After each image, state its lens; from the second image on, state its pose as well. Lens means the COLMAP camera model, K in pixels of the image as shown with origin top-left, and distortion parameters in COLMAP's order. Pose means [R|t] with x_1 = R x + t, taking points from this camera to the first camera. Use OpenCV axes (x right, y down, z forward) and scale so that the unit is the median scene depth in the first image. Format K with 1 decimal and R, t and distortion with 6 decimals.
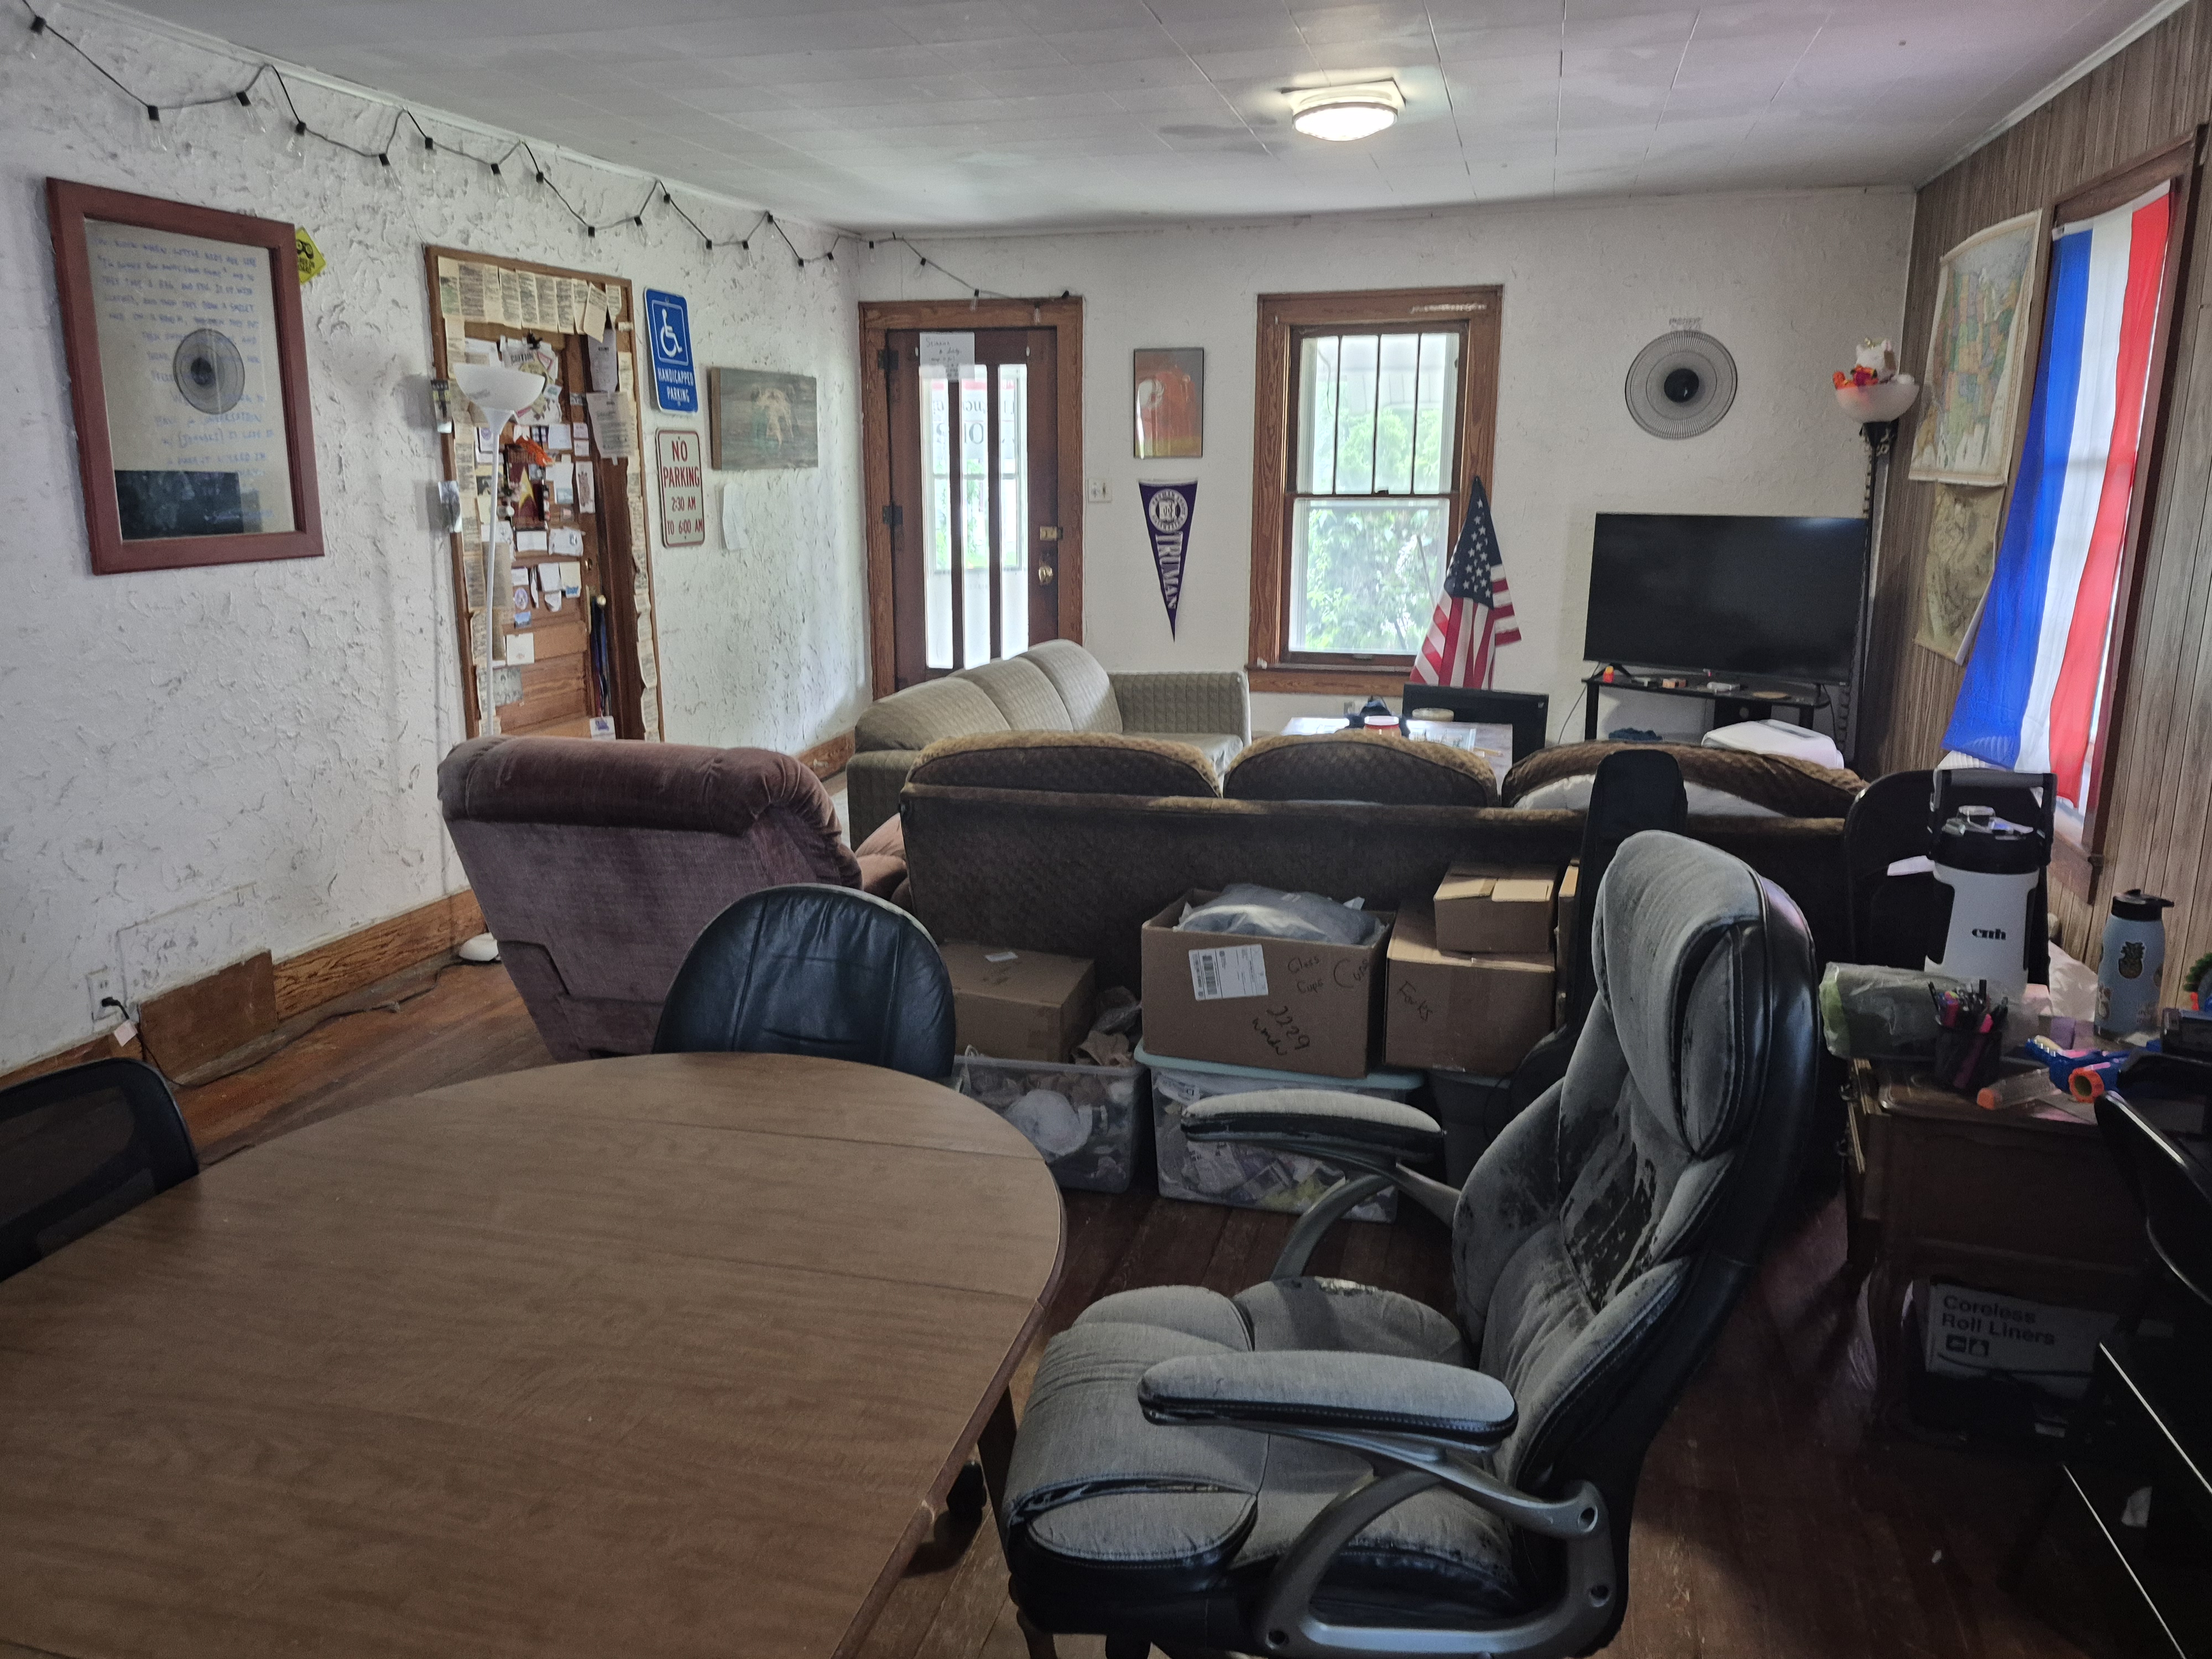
lens RADIAL K [[1546.3, 0, 1046.6], [0, 1546.3, 827.4], [0, 0, 1]] dist [0.138831, -0.126637]
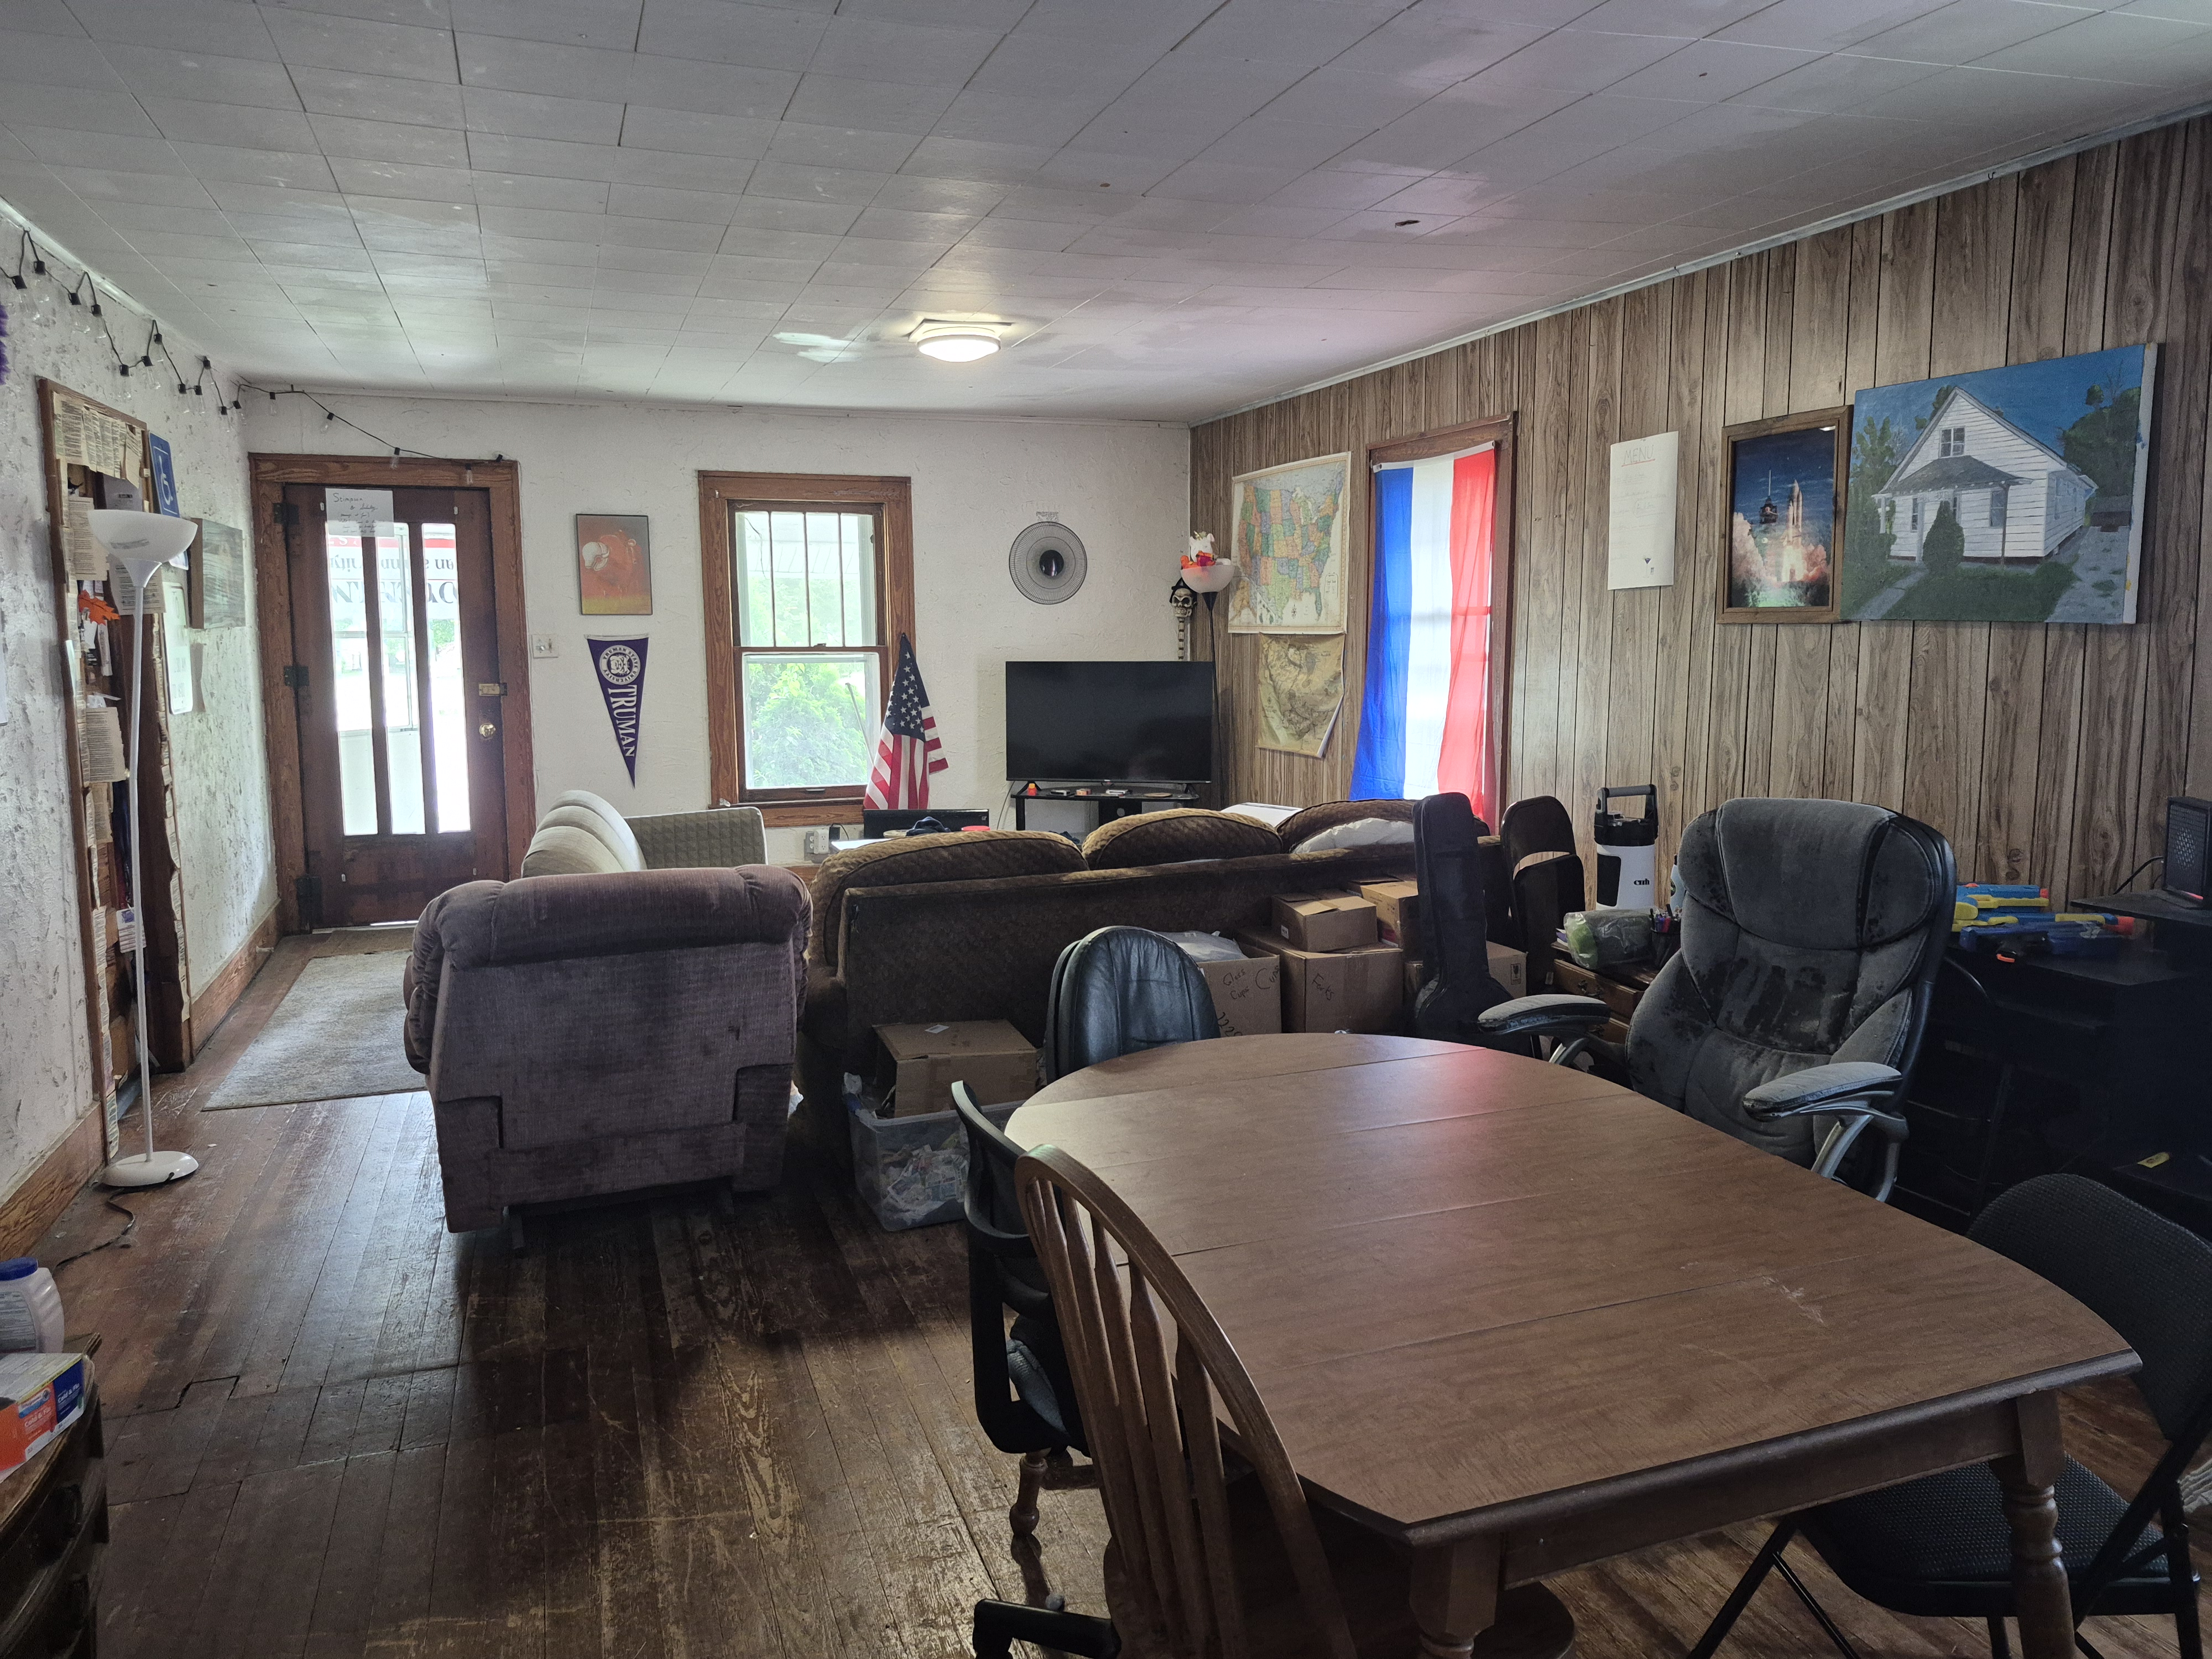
lens RADIAL K [[1546.3, 0, 1046.6], [0, 1546.3, 827.4], [0, 0, 1]] dist [0.138831, -0.126637]
pose [[0.830892, -0.081183, 0.550479, -0.284618], [0.137675, 0.988534, -0.062021, 0.008540], [-0.539133, 0.127320, 0.832542, -0.011361]]
